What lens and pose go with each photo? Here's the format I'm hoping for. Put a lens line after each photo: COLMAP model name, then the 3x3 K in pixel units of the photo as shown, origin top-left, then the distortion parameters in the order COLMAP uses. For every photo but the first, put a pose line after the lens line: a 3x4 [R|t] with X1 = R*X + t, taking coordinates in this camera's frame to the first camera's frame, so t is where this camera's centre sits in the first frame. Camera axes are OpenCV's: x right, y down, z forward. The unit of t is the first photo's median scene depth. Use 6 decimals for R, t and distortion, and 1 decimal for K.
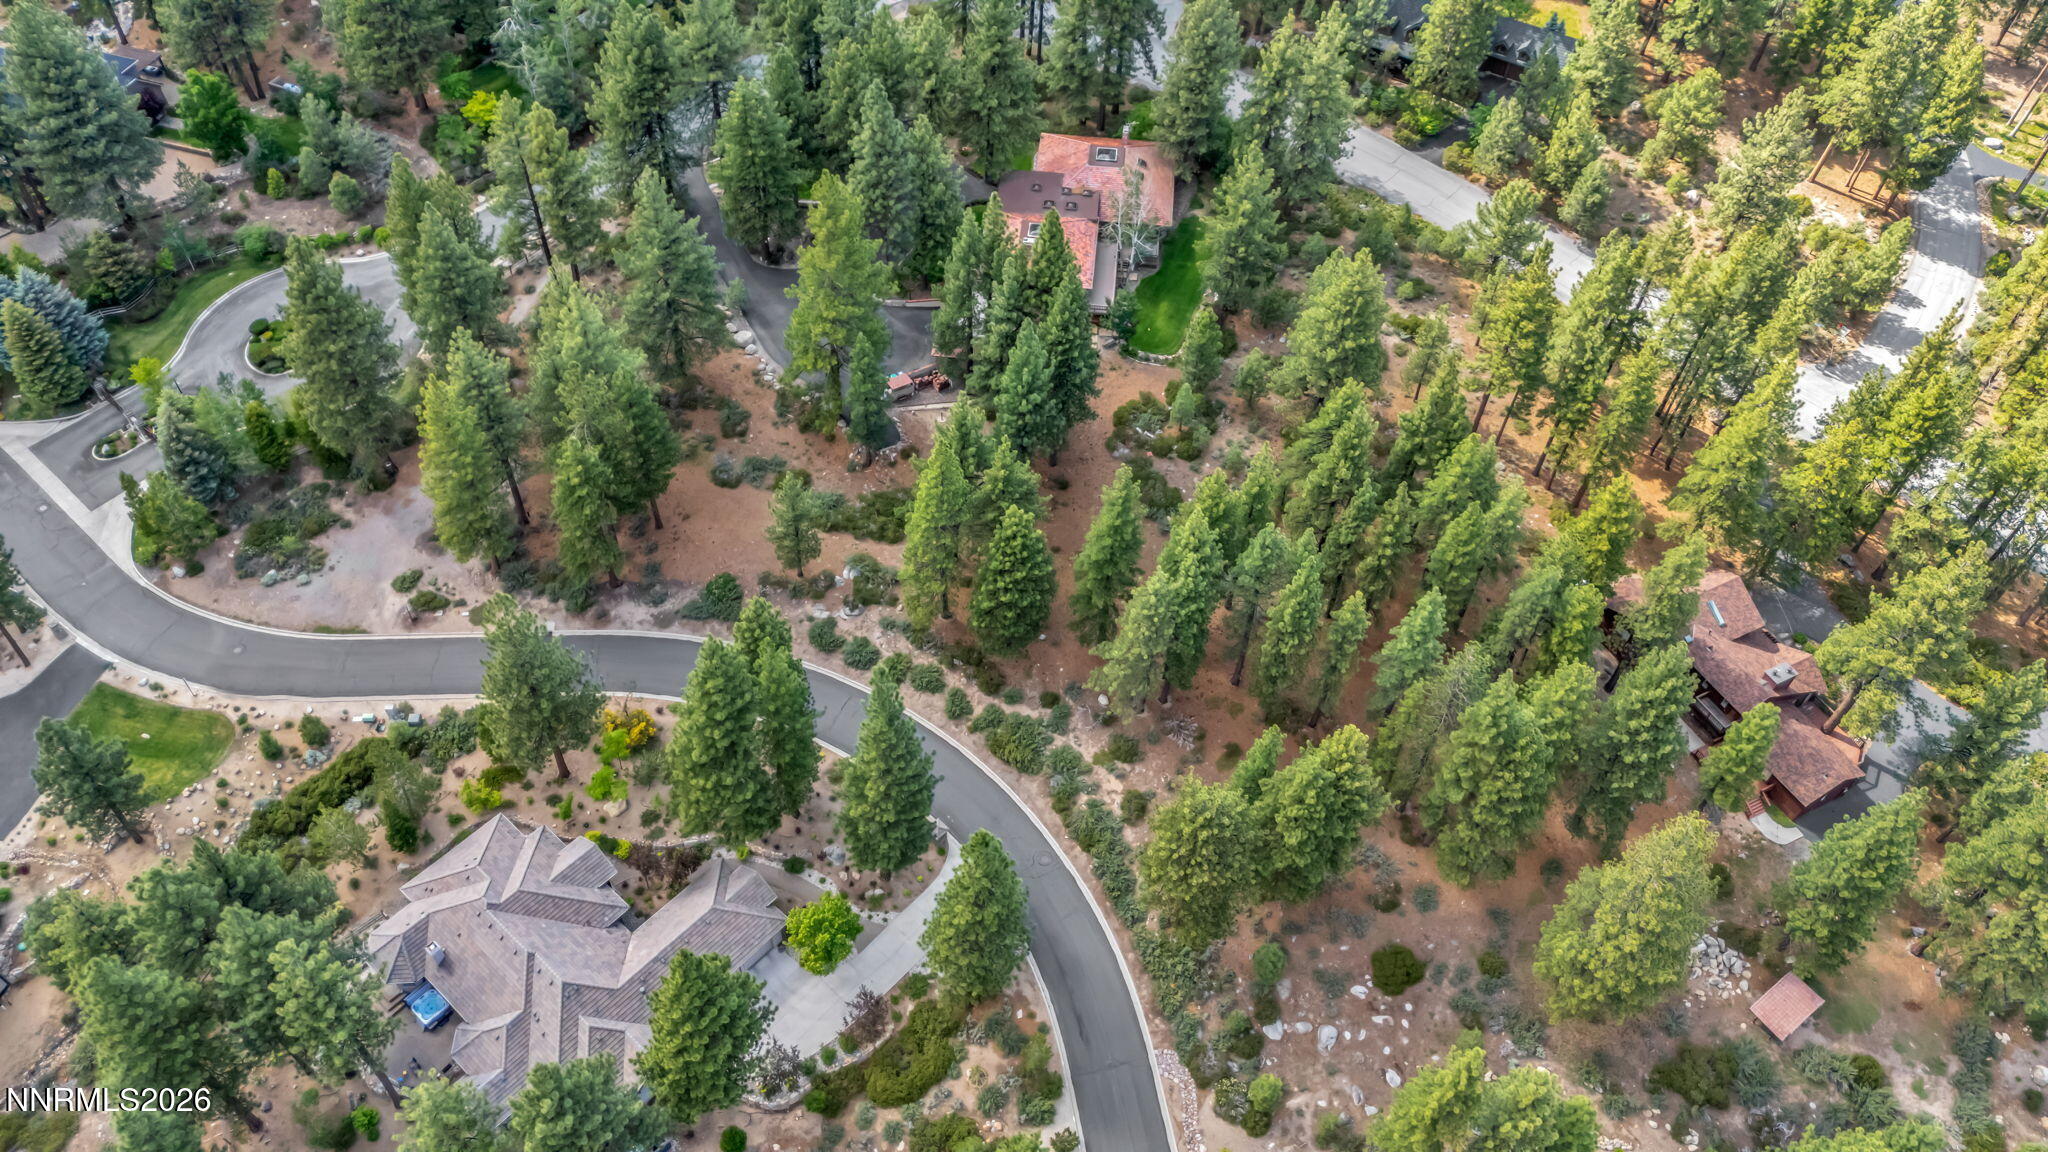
lens RADIAL K [[1506.9, 0, 1024.0], [0, 1506.9, 576.0], [0, 0, 1]] dist [0.093578, -0.093053]
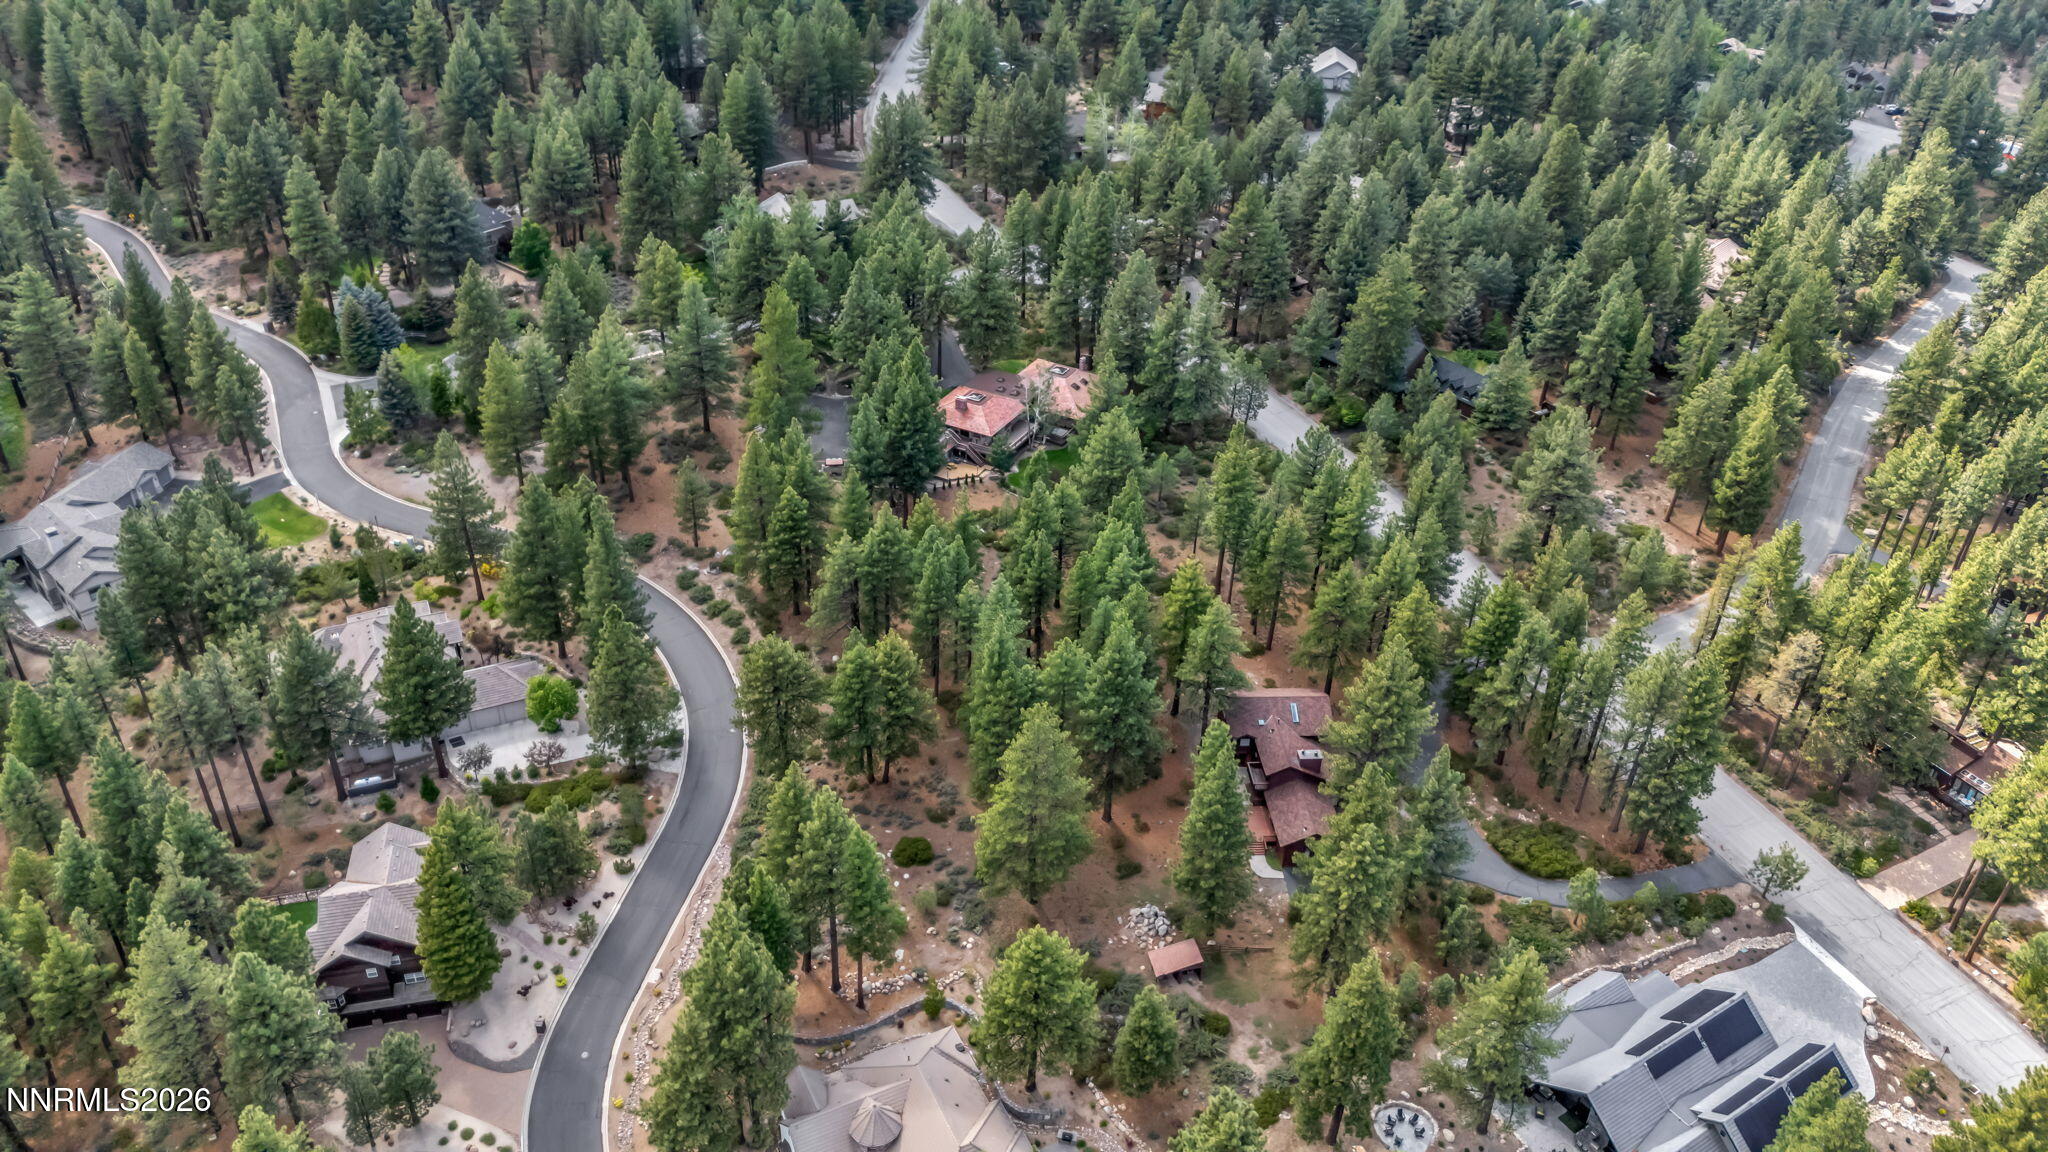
lens RADIAL K [[1526.2, 0, 1017.3], [0, 1526.2, 573.6], [0, 0, 1]] dist [0.083506, -0.092959]
pose [[0.916360, 0.209692, -0.341046, 0.676890], [-0.303025, 0.920003, -0.248537, 0.313569], [0.261647, 0.331095, 0.906596, -0.245229]]
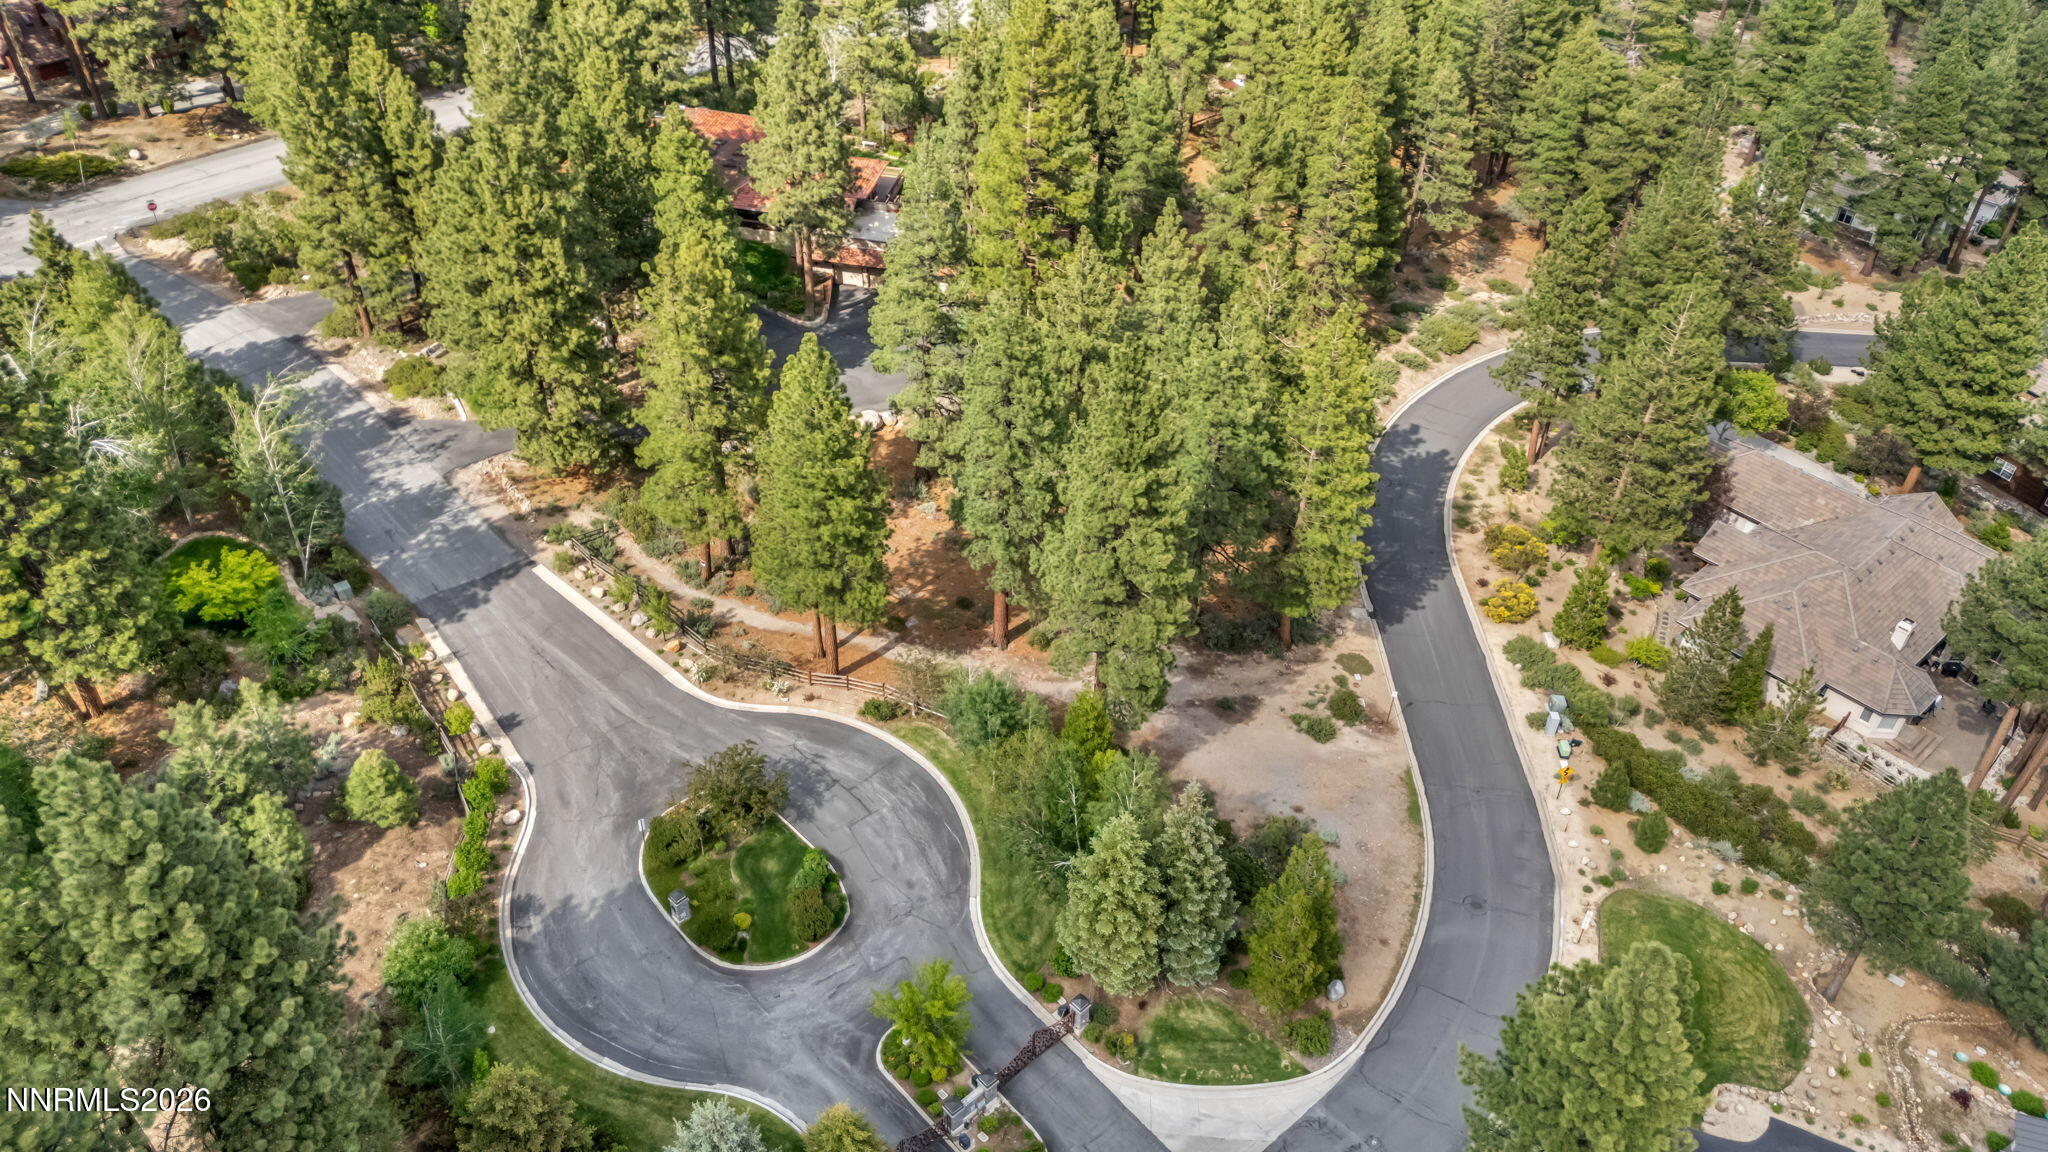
lens RADIAL K [[1526.2, 0, 1017.3], [0, 1526.2, 573.6], [0, 0, 1]] dist [0.083506, -0.092959]
pose [[0.111462, -0.644928, 0.756071, -0.919895], [0.746671, 0.556410, 0.364541, -0.391429], [-0.655788, 0.523904, 0.543568, 0.716924]]
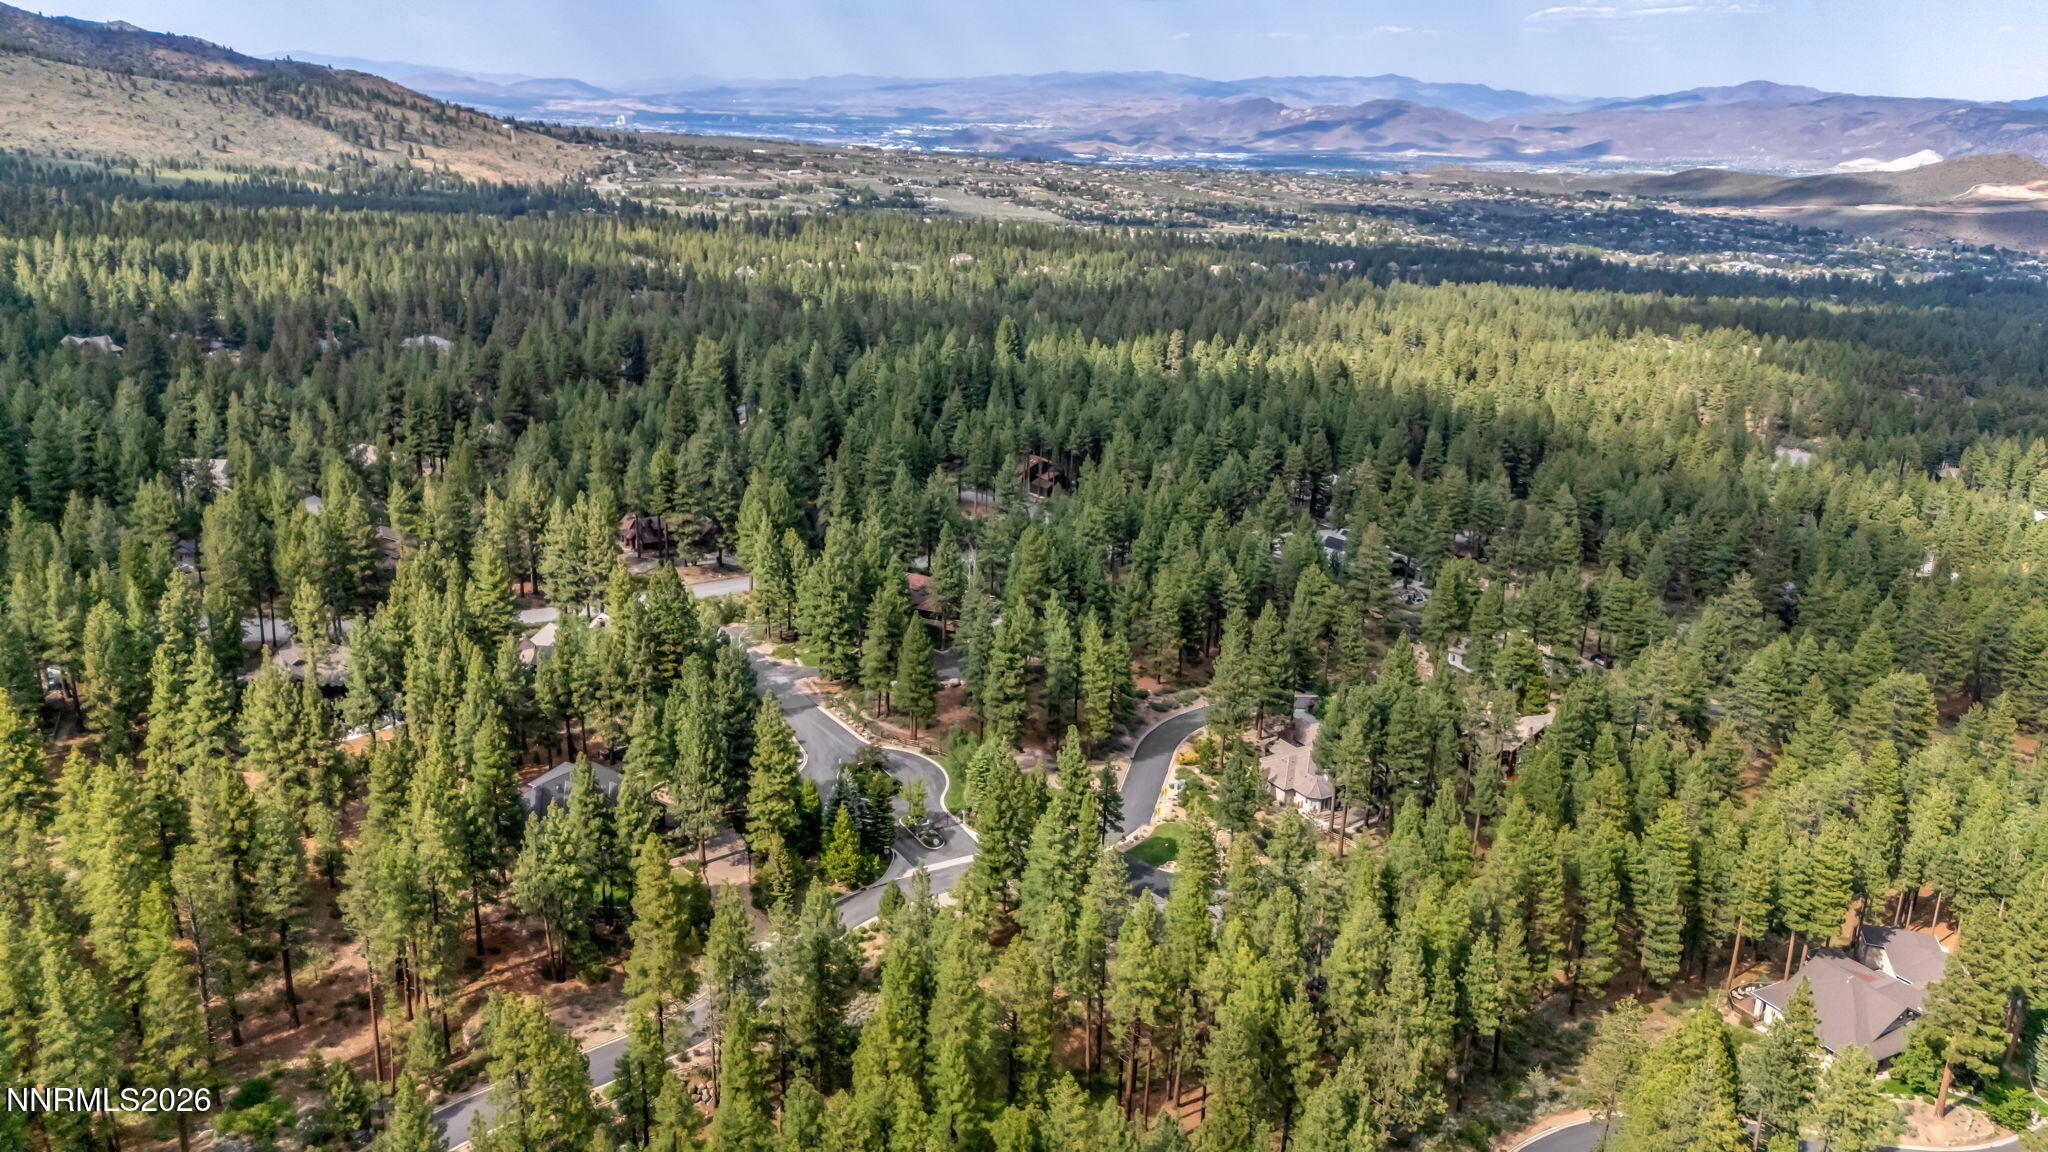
lens RADIAL K [[1526.2, 0, 1017.3], [0, 1526.2, 573.6], [0, 0, 1]] dist [0.083506, -0.092959]
pose [[0.306065, -0.312580, 0.899232, -2.045080], [0.718542, 0.695478, -0.002812, -0.225537], [-0.624517, 0.646996, 0.437463, 0.121305]]
